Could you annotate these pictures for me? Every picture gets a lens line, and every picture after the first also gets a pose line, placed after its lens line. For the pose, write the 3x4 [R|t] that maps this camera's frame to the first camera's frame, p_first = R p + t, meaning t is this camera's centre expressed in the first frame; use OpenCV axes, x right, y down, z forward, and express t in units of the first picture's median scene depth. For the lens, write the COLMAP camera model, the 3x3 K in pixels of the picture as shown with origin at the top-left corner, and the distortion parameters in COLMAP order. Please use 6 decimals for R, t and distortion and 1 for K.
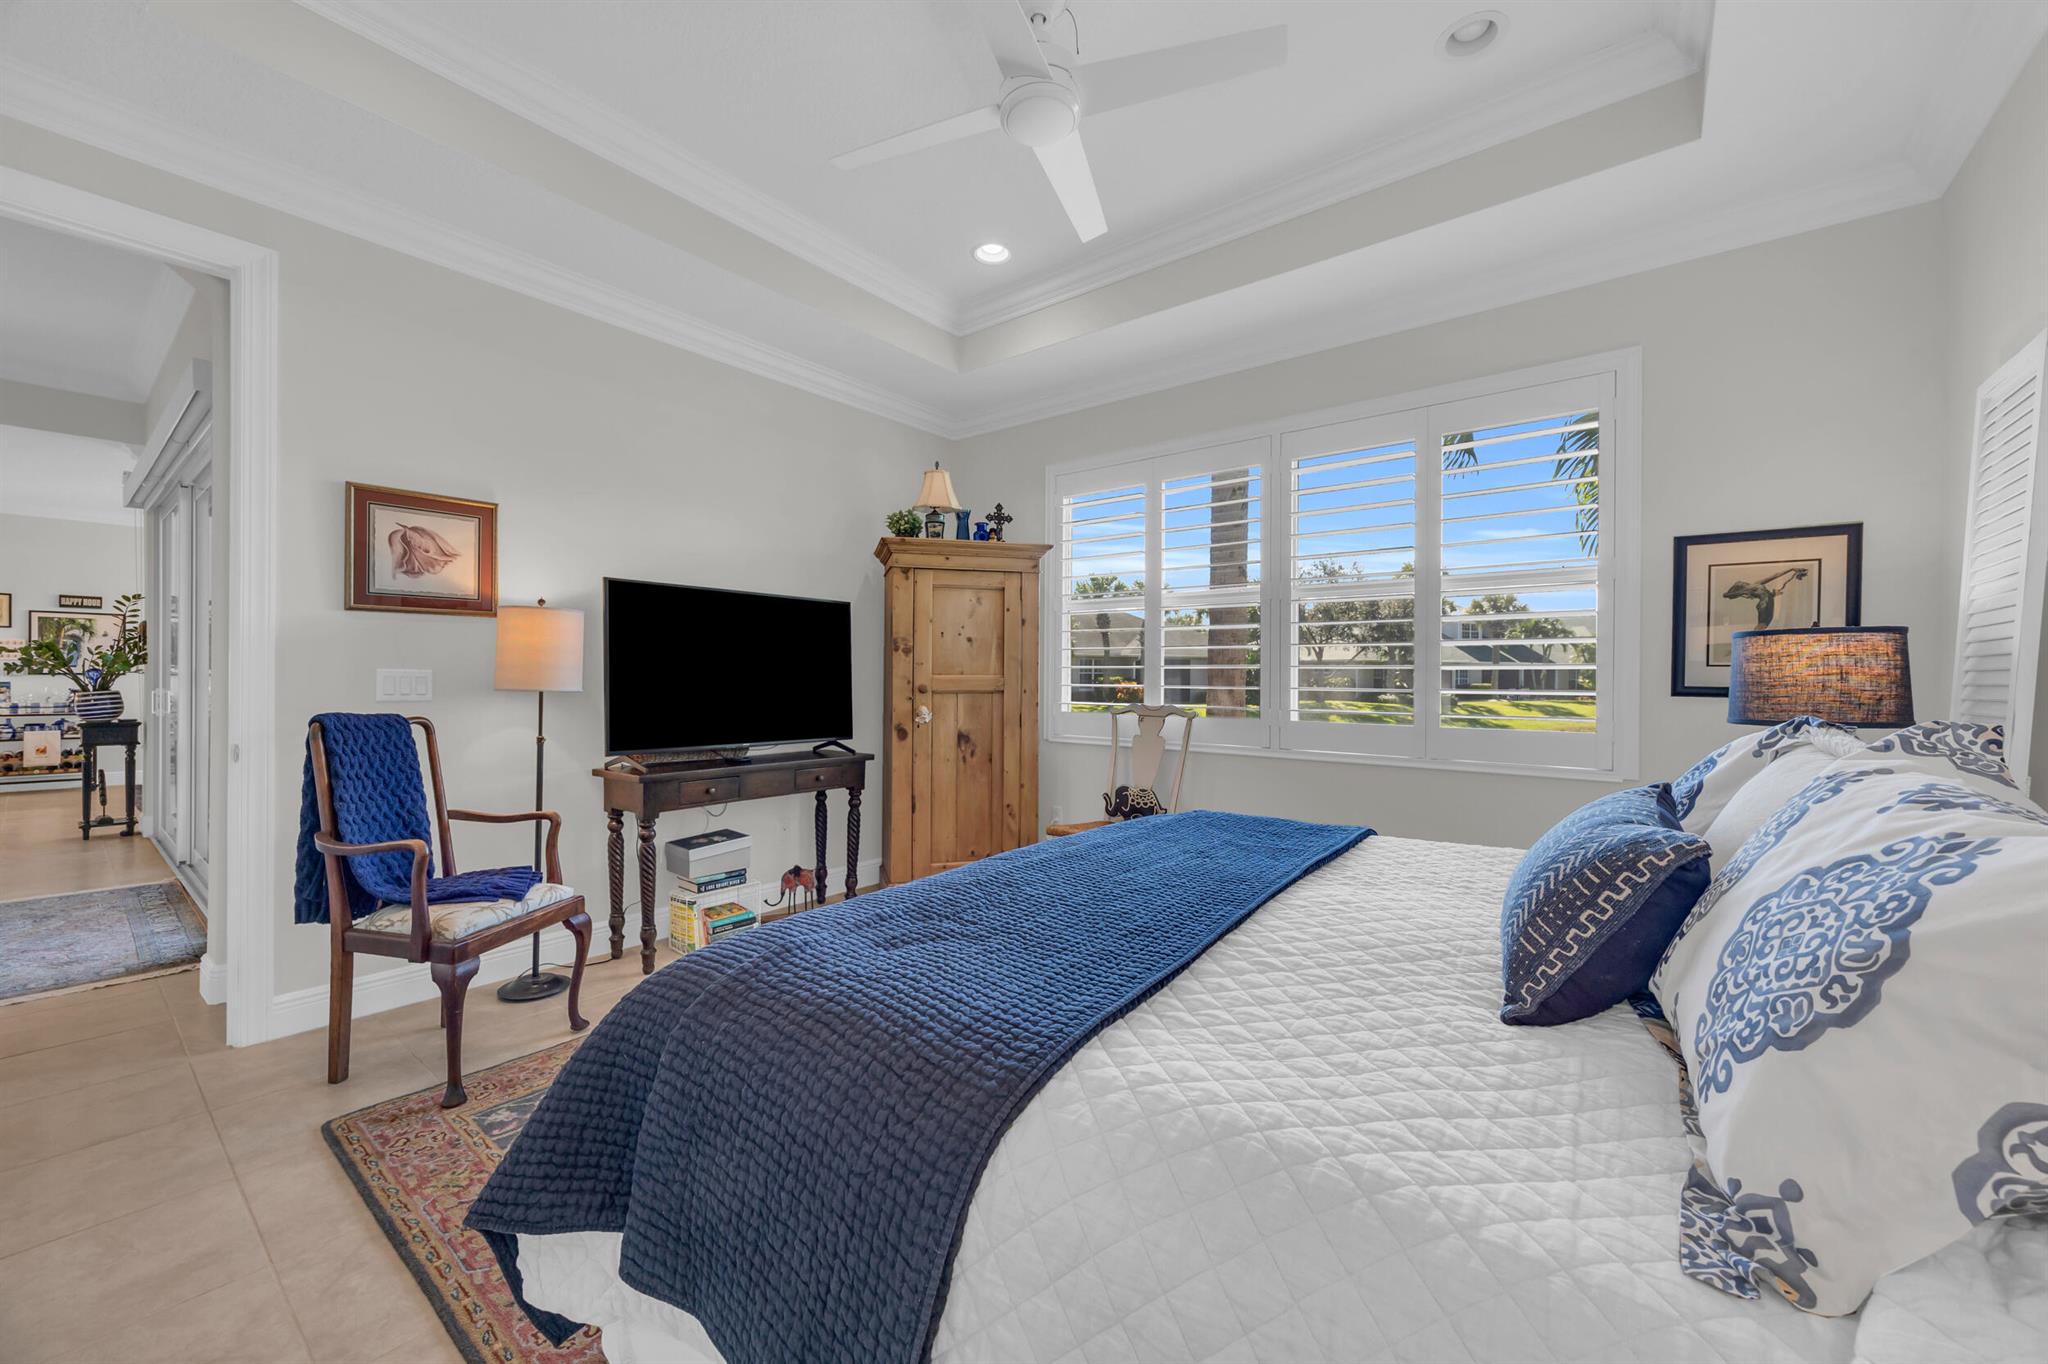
lens RADIAL K [[786.9, 0, 1025.0], [0, 786.9, 662.2], [0, 0, 1]] dist [-0.003488, 0.000780]
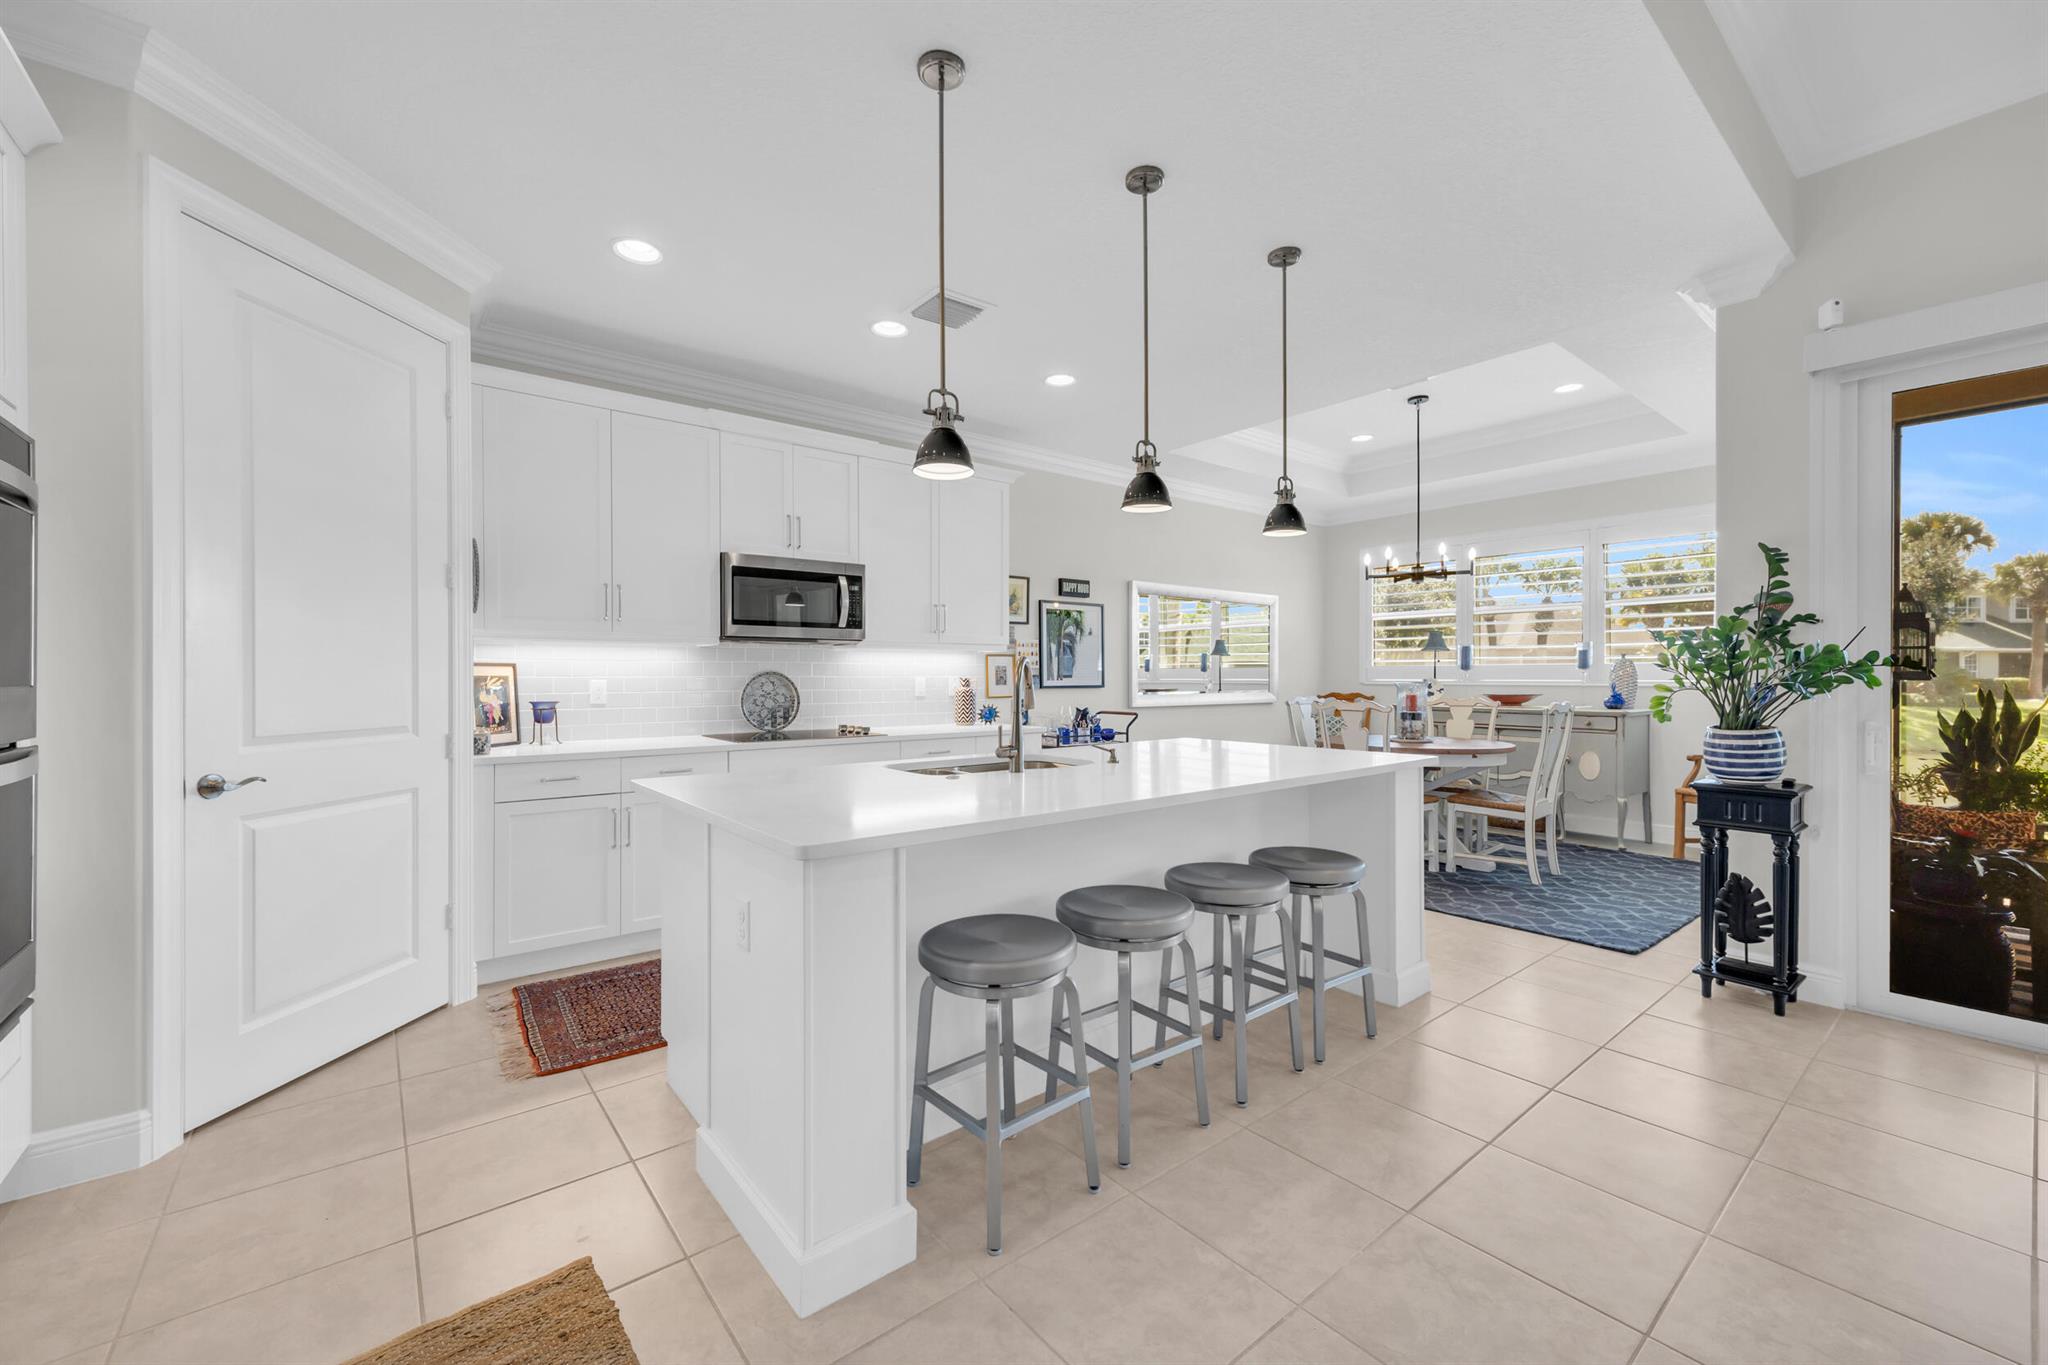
lens RADIAL K [[811.8, 0, 1025.1], [0, 811.8, 676.0], [0, 0, 1]] dist [0.010443, 0.000118]
pose [[0.968587, -0.010998, -0.248430, -1.093572], [0.014198, 0.999838, 0.011092, -0.004399], [0.248268, -0.014271, 0.968586, 0.265696]]
